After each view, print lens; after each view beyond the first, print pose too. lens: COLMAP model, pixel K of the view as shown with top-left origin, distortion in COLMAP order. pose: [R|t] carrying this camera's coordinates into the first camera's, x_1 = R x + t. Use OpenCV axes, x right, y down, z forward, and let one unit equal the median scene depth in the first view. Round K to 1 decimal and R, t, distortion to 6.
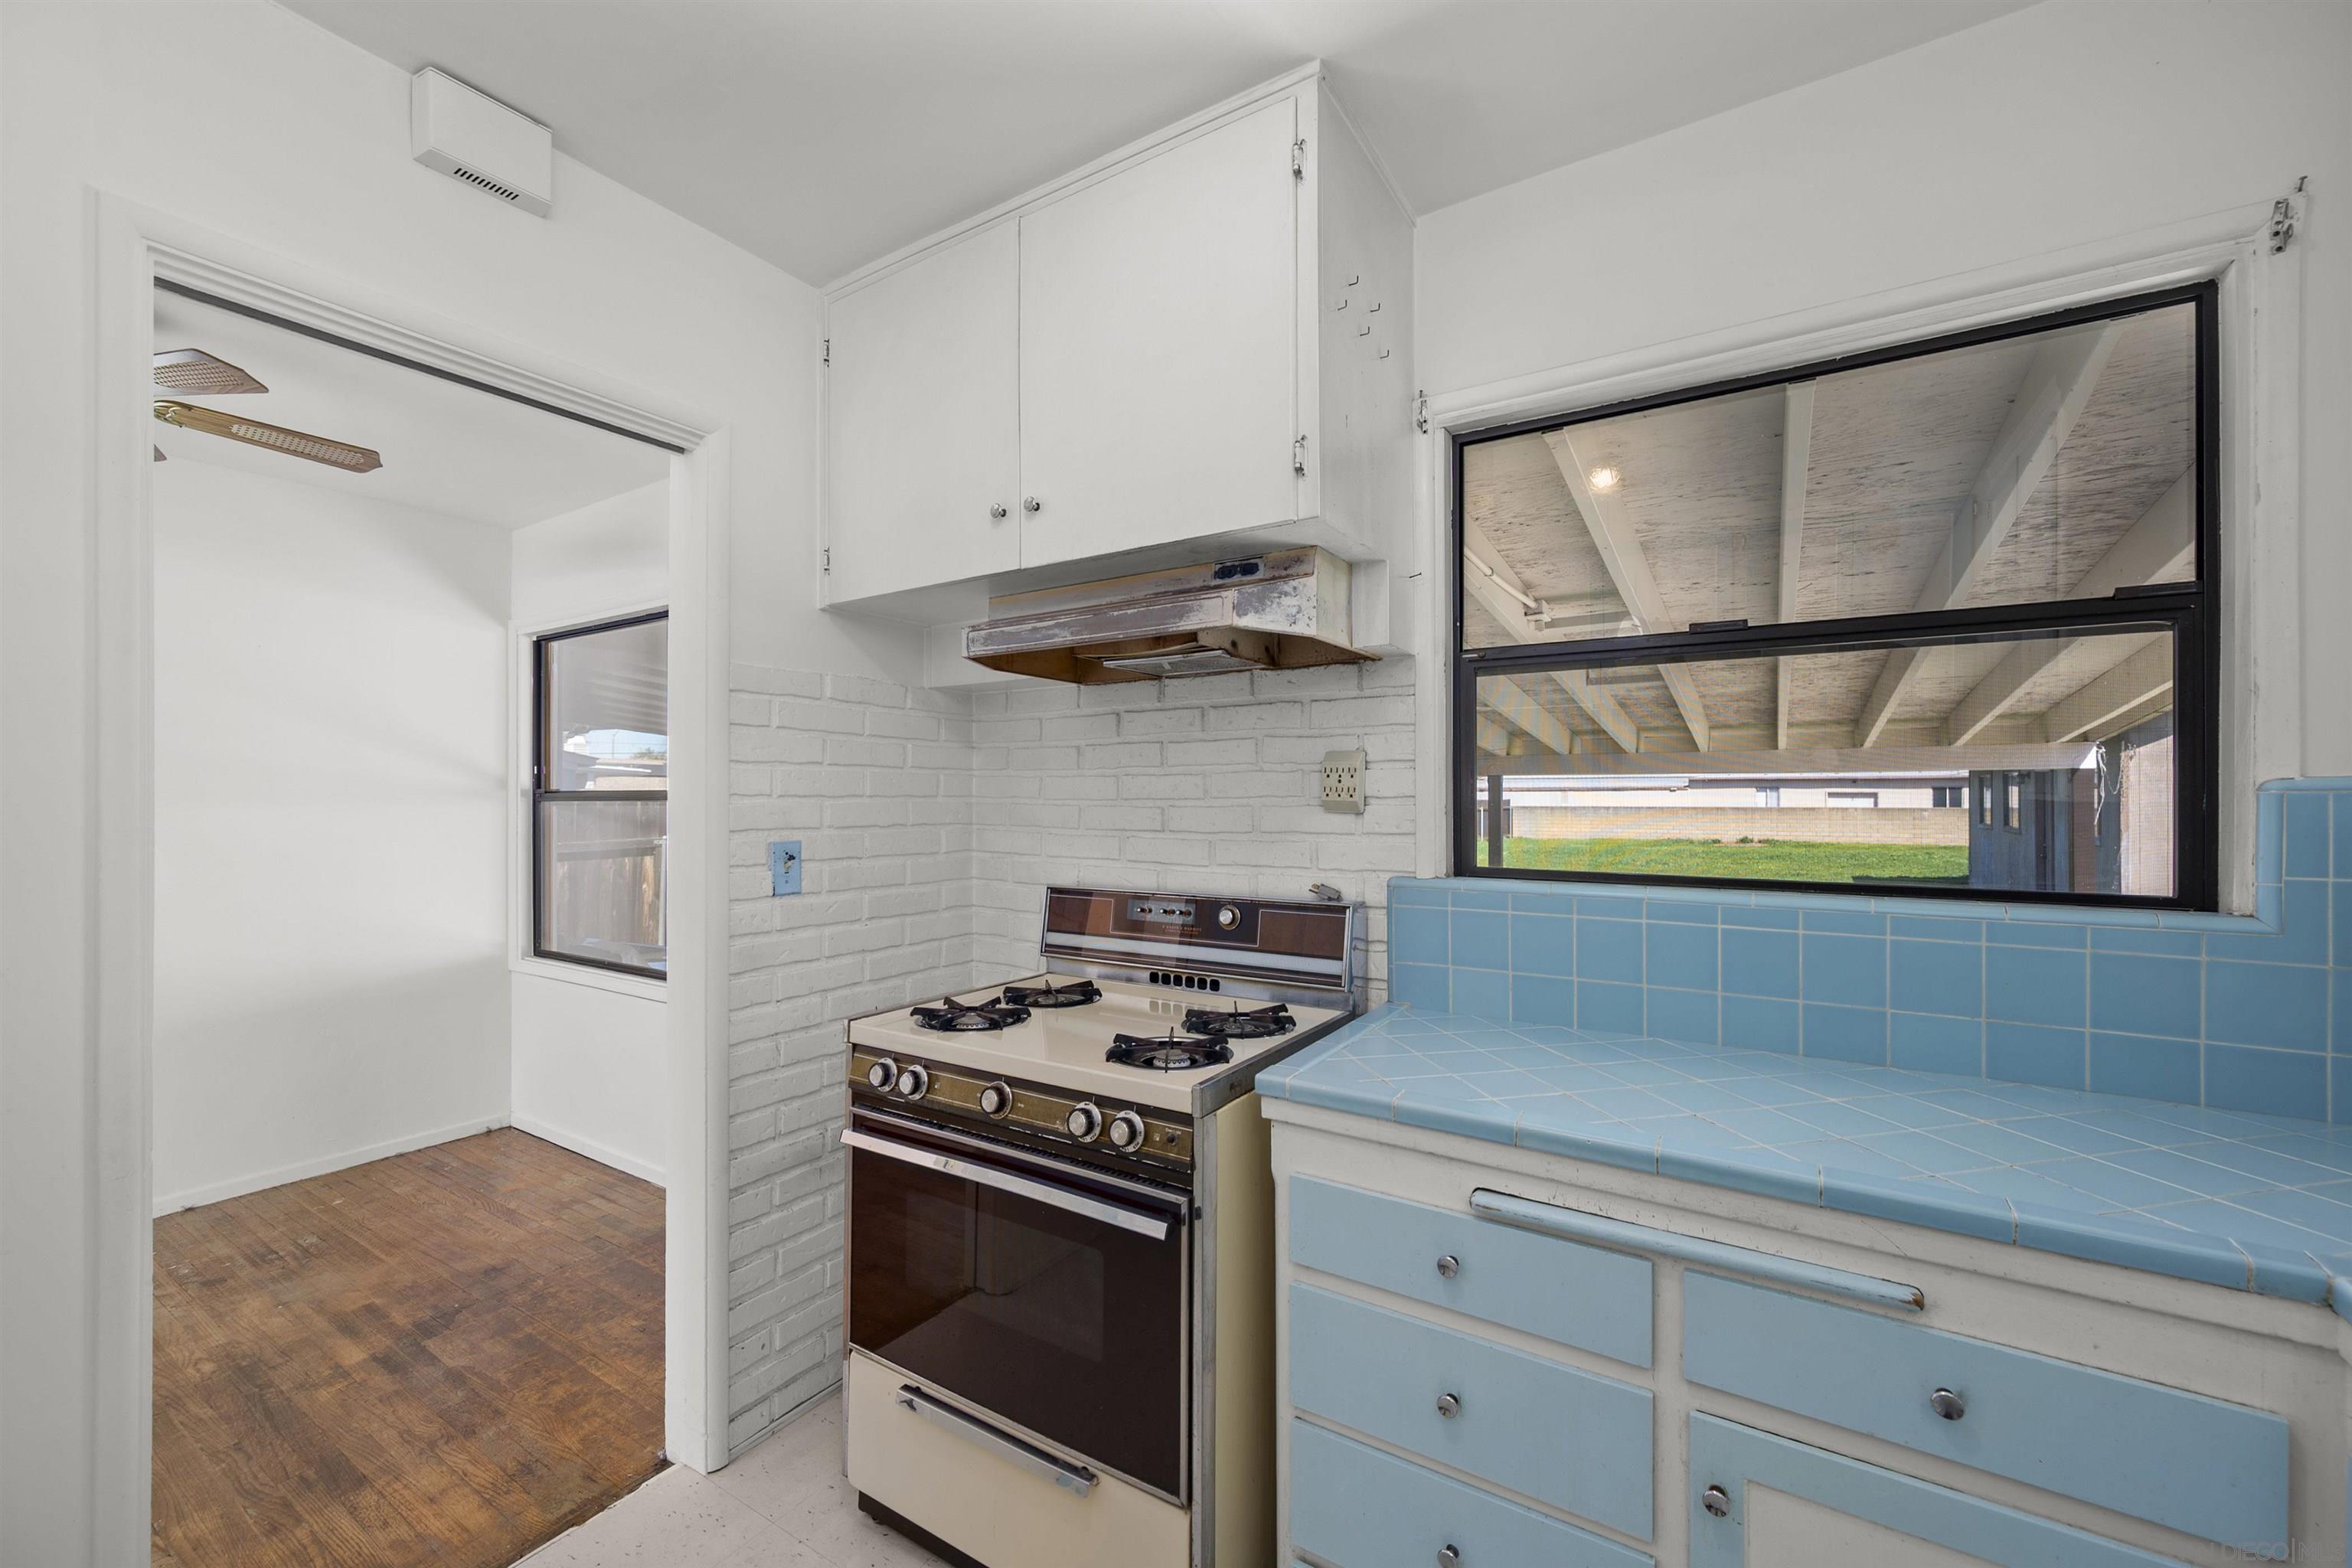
lens RADIAL K [[930.6, 0, 1175.3], [0, 930.6, 791.3], [0, 0, 1]] dist [0.002160, -0.000185]
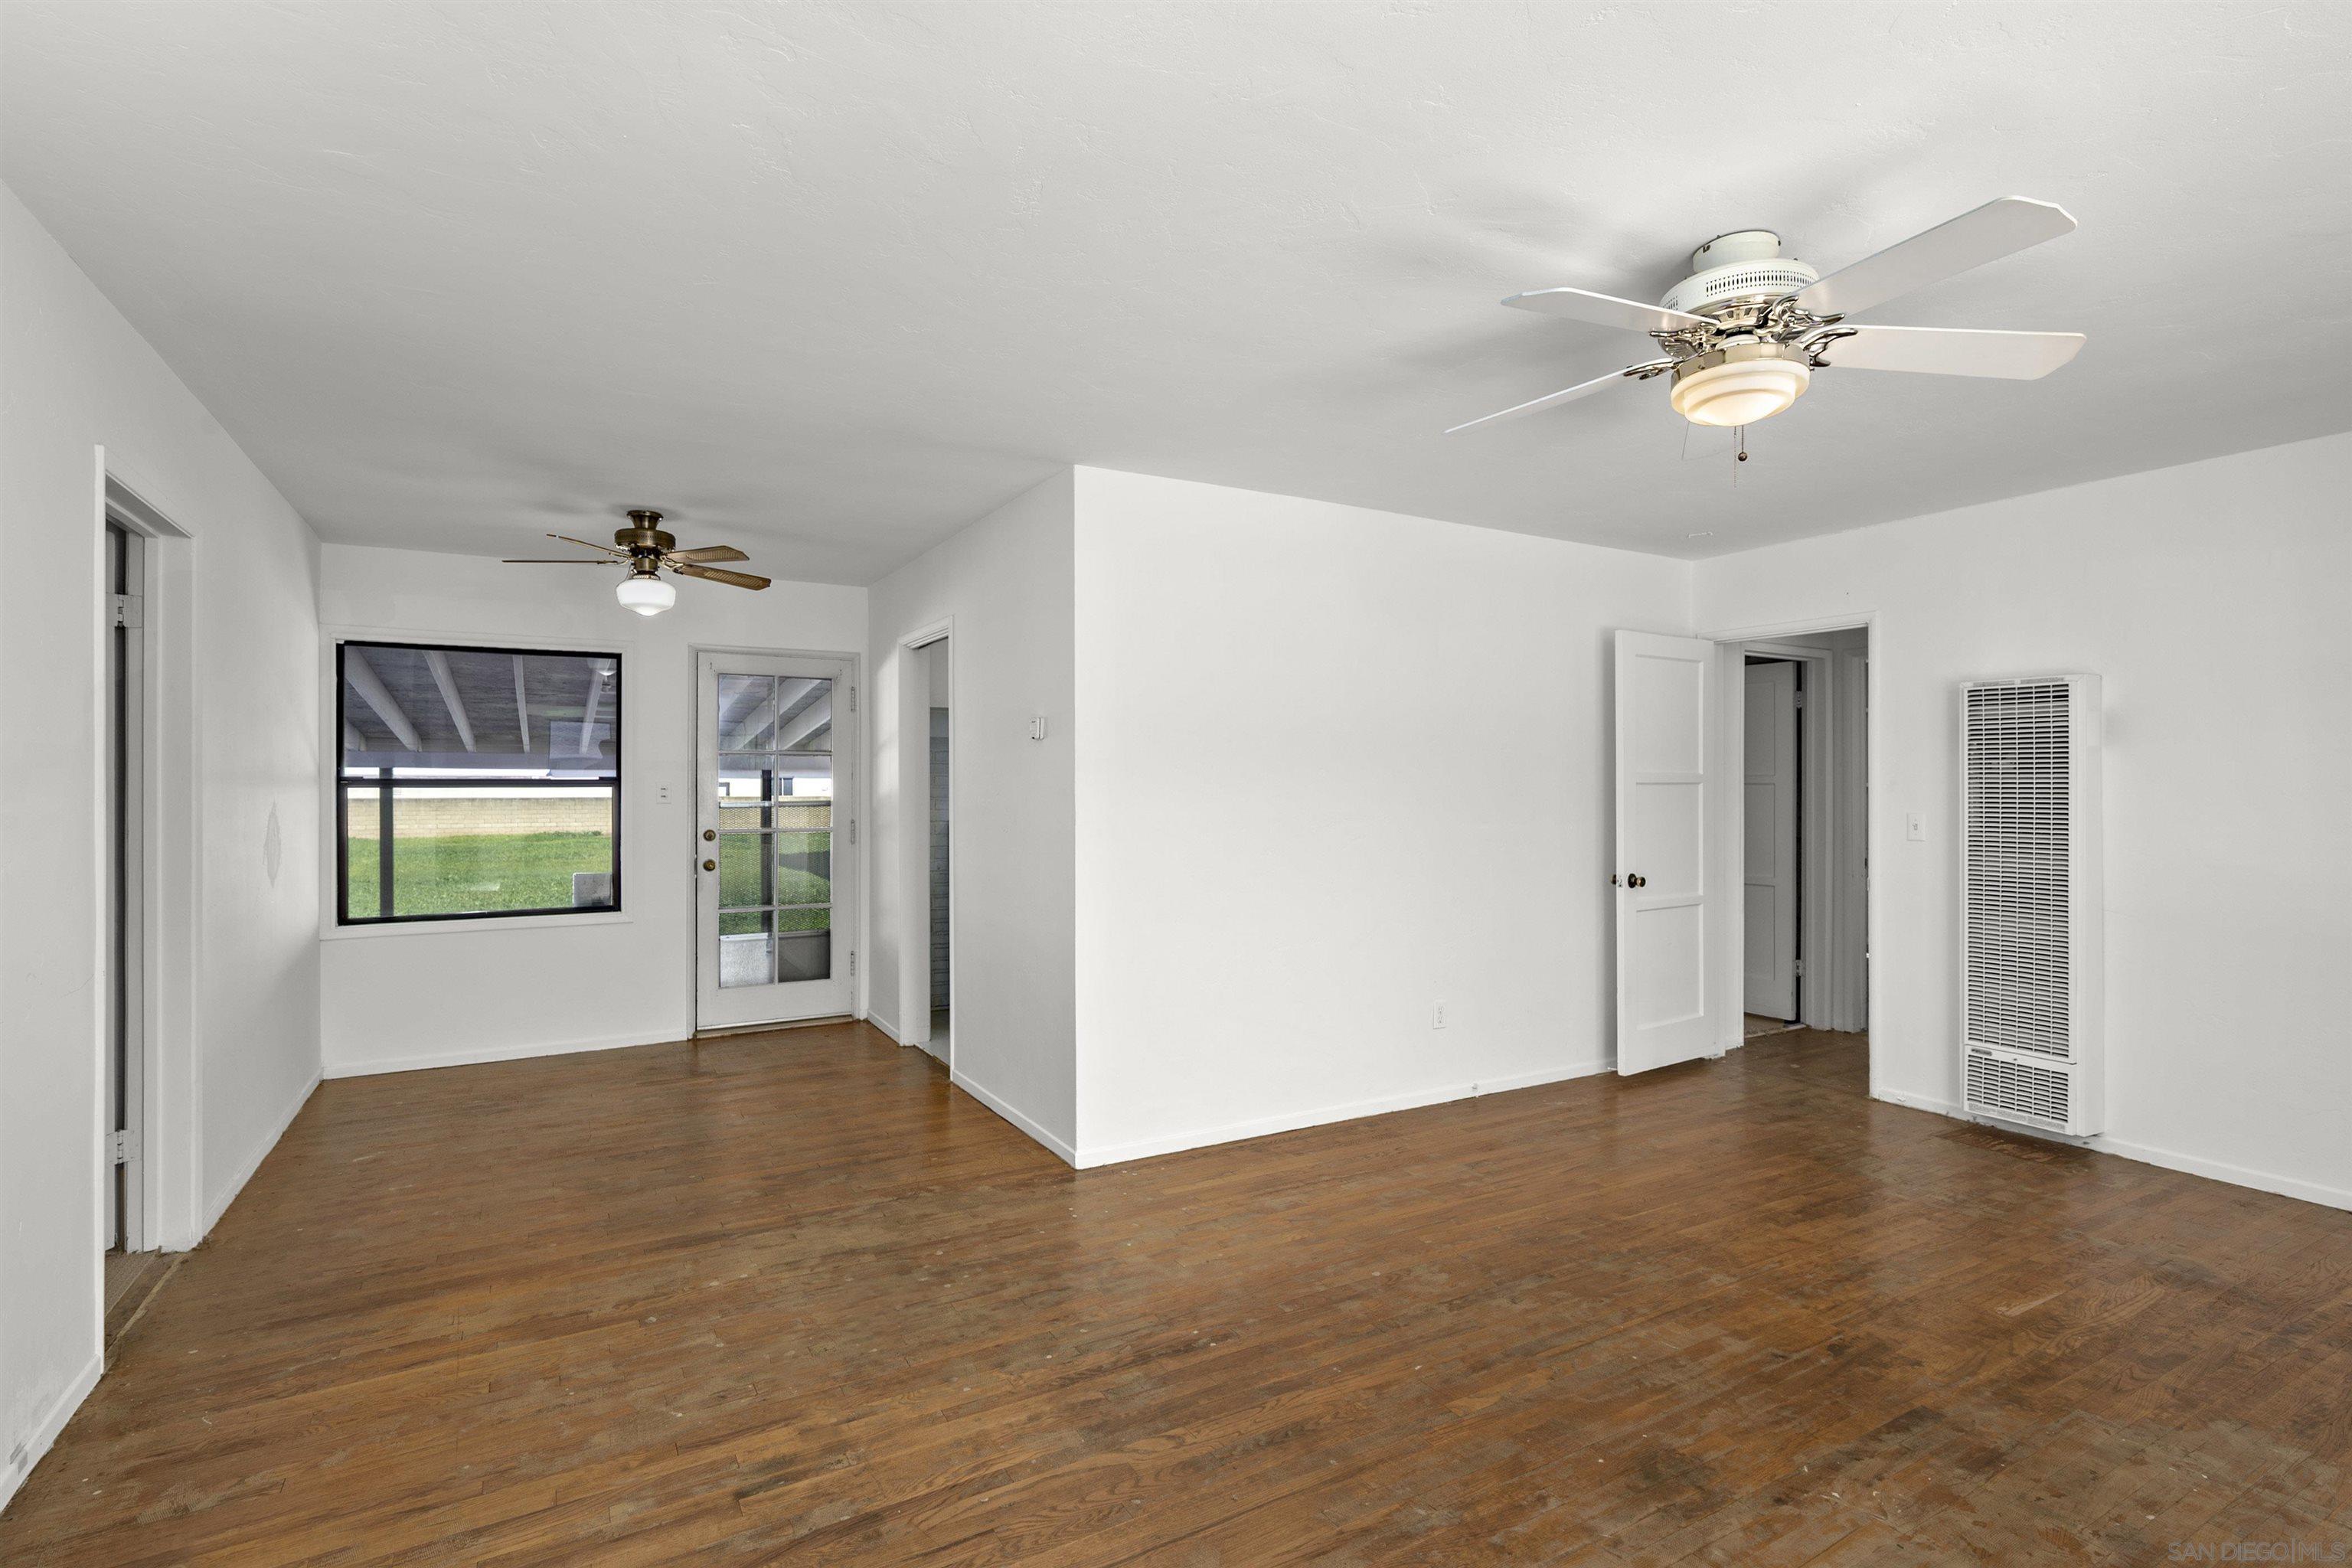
lens RADIAL K [[1117.9, 0, 1175.6], [0, 1117.9, 789.1], [0, 0, 1]] dist [0.004406, -0.000187]
pose [[0.466388, -0.002312, 0.884577, -2.061819], [-0.004726, 0.999976, 0.005105, 0.000411], [-0.884568, -0.006561, 0.466366, -0.758643]]
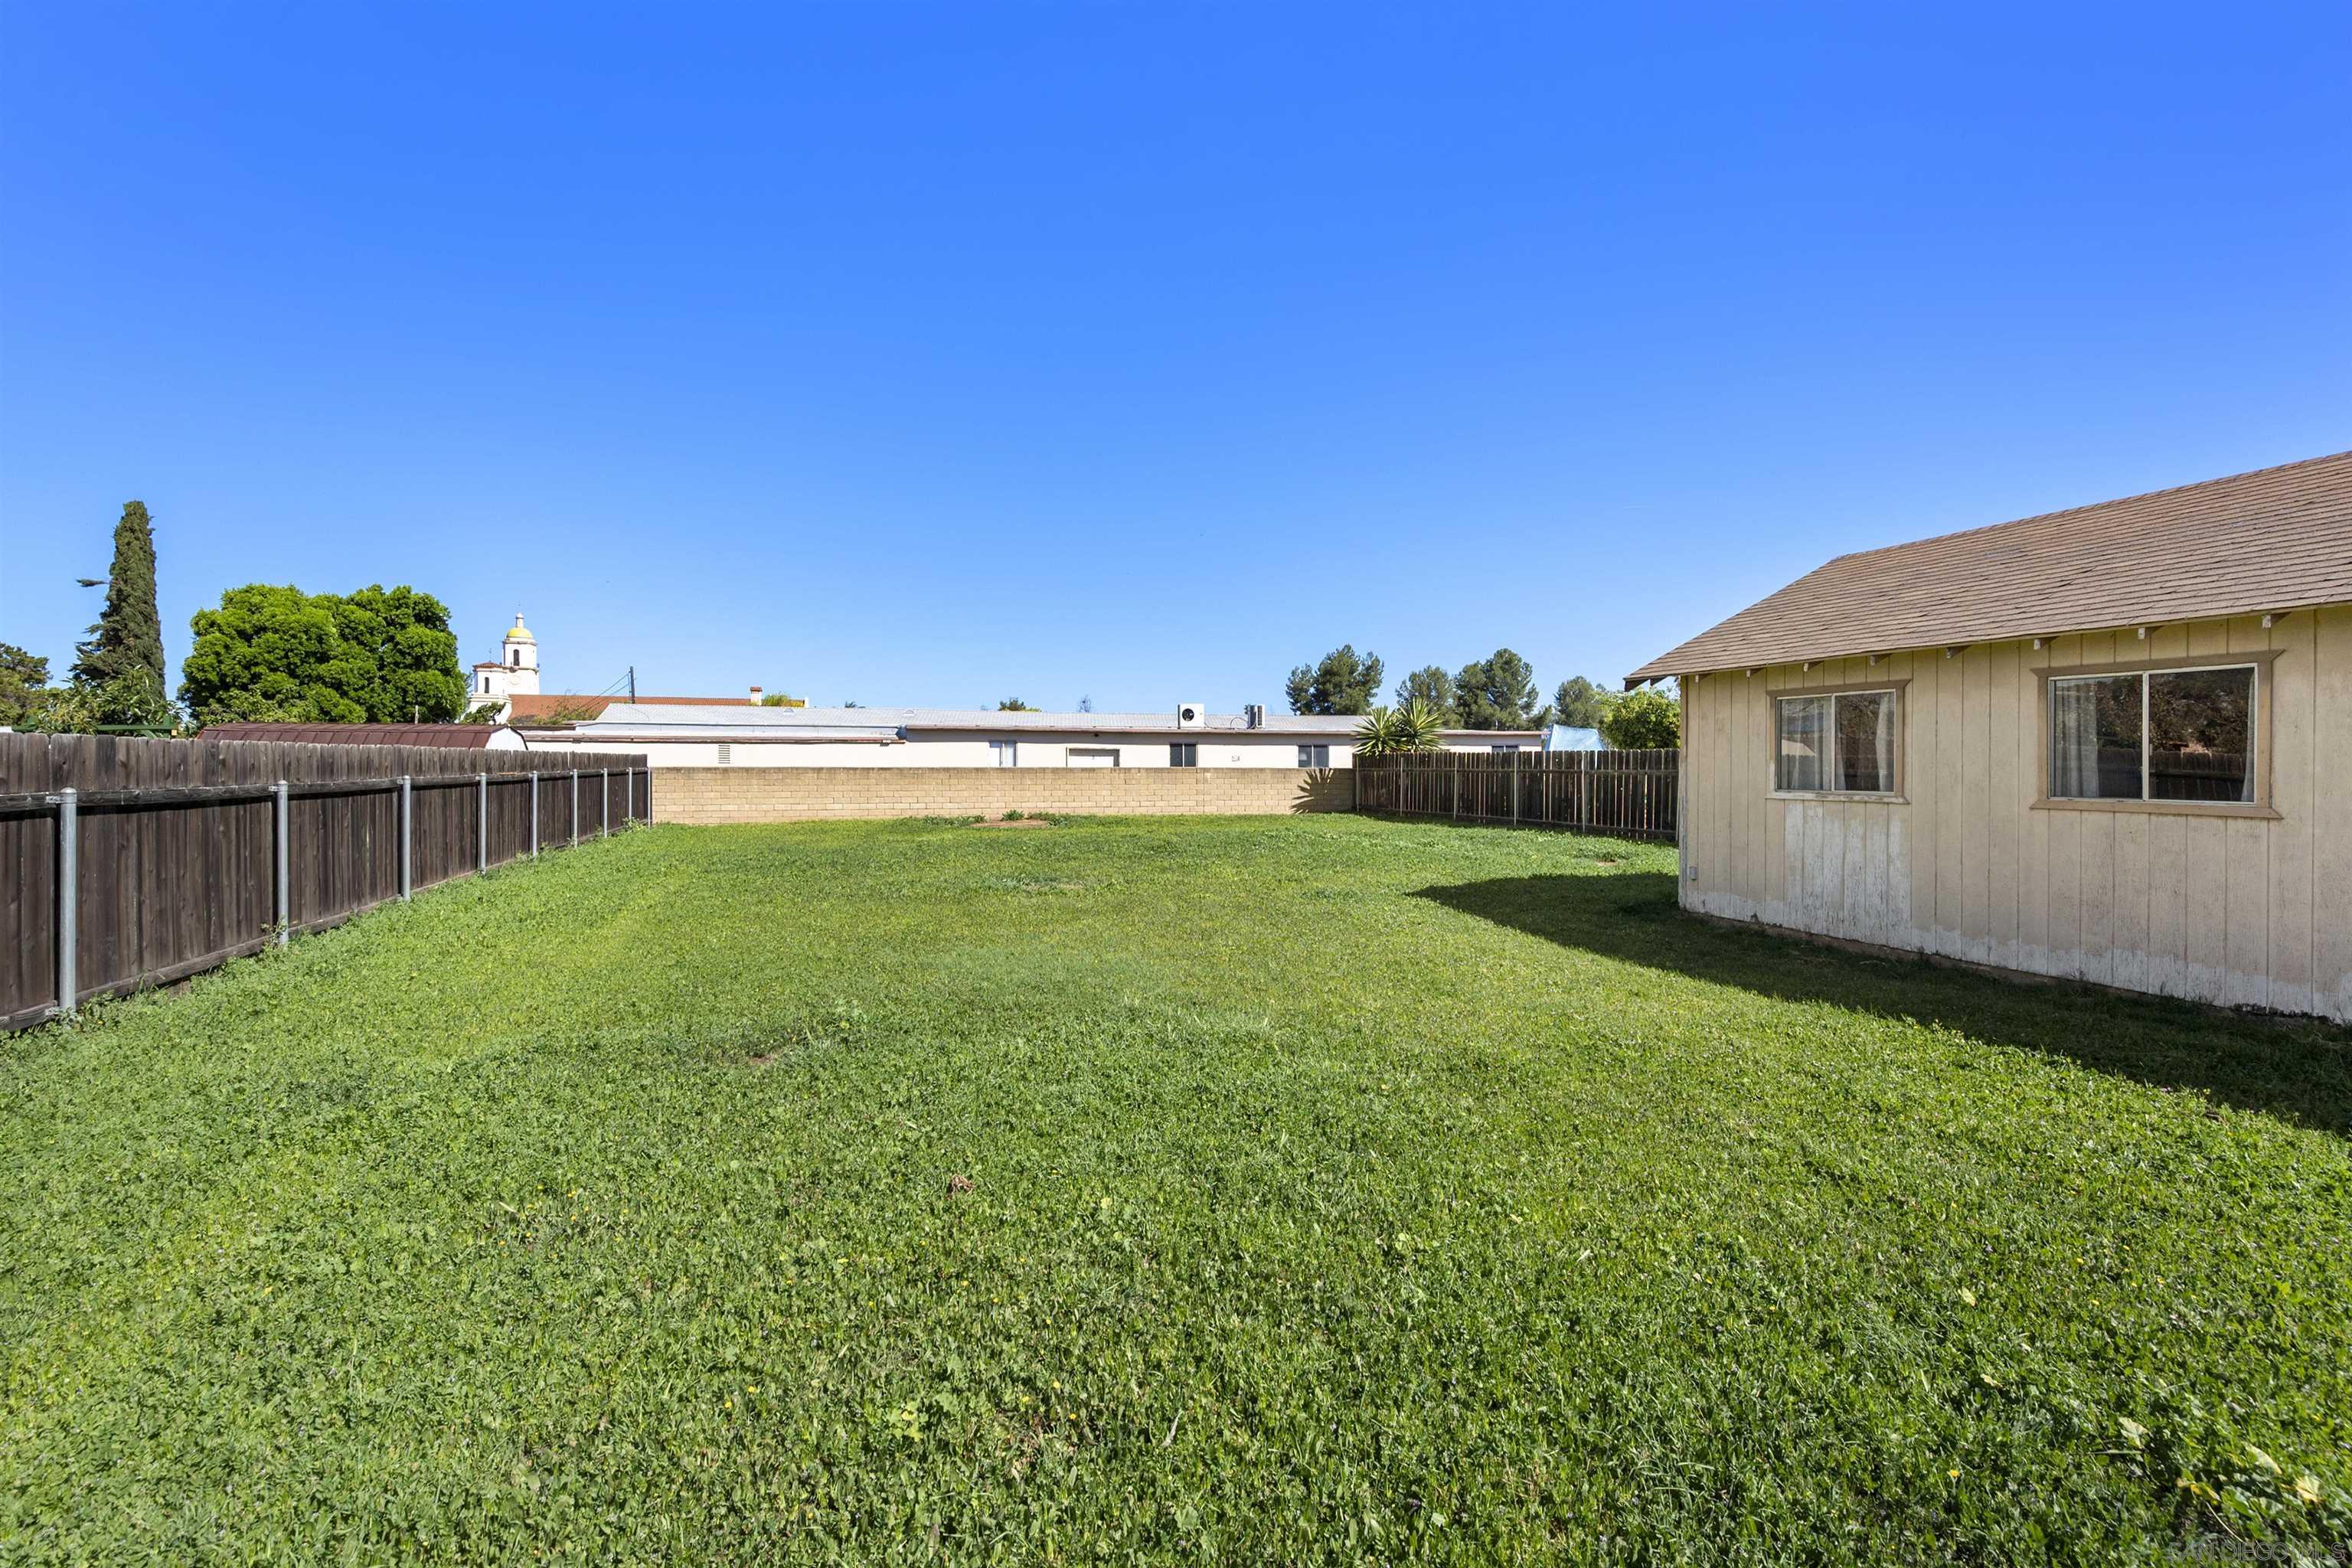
lens RADIAL K [[1040.6, 0, 1159.3], [0, 1040.6, 766.3], [0, 0, 1]] dist [-0.001727, 0.000573]
pose [[0.647892, -0.000783, 0.761732, 1.350557], [-0.007937, 0.999938, 0.007779, 0.126210], [-0.761691, -0.011086, 0.647846, 5.625642]]
